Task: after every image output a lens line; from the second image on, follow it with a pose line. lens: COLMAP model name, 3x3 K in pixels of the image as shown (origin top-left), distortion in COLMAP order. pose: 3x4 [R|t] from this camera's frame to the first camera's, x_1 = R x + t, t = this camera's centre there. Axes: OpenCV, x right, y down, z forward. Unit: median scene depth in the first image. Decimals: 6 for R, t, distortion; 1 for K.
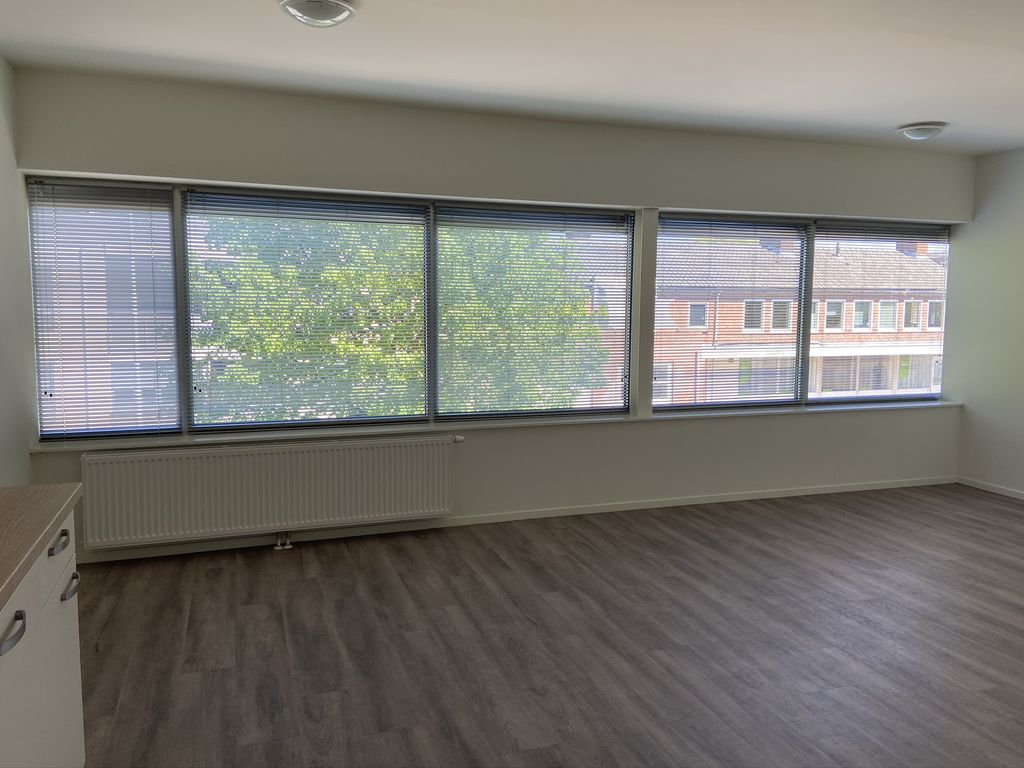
lens RADIAL K [[773.2, 0, 513.2], [0, 773.2, 378.3], [0, 0, 1]] dist [0.101119, -0.117630]
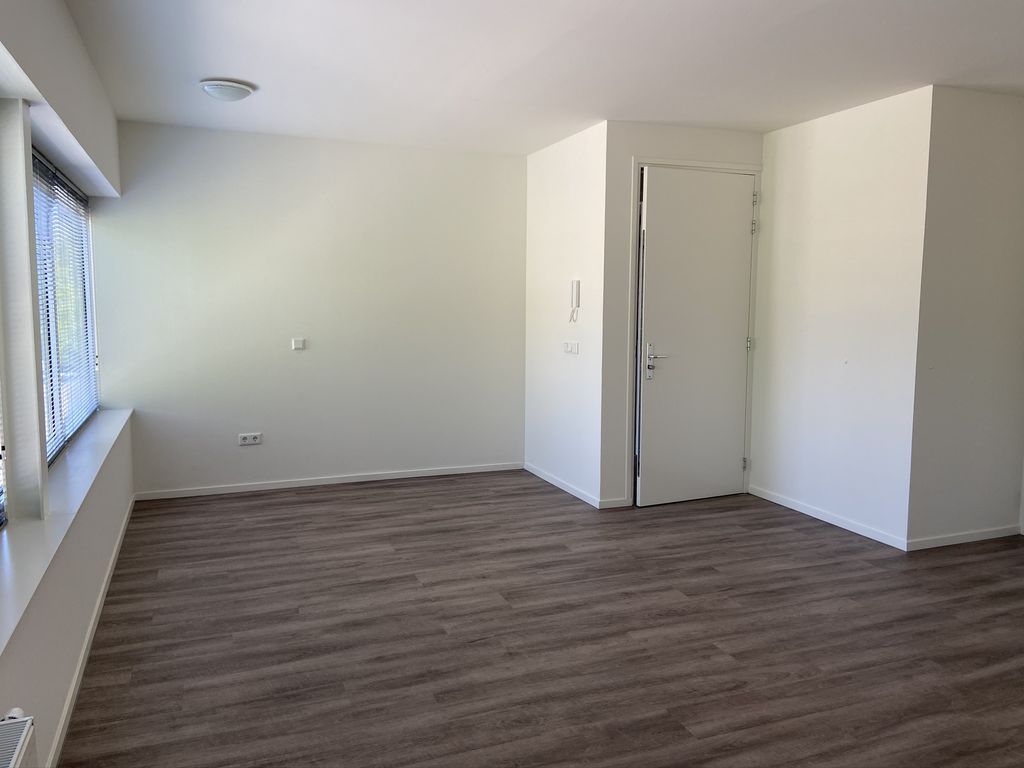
lens RADIAL K [[773.2, 0, 513.1], [0, 773.2, 384.7], [0, 0, 1]] dist [0.101119, -0.117630]
pose [[-0.034591, -0.122572, 0.991857, -0.414582], [0.092263, 0.987821, 0.125291, -0.088613], [-0.995134, 0.095846, -0.022861, 0.849246]]
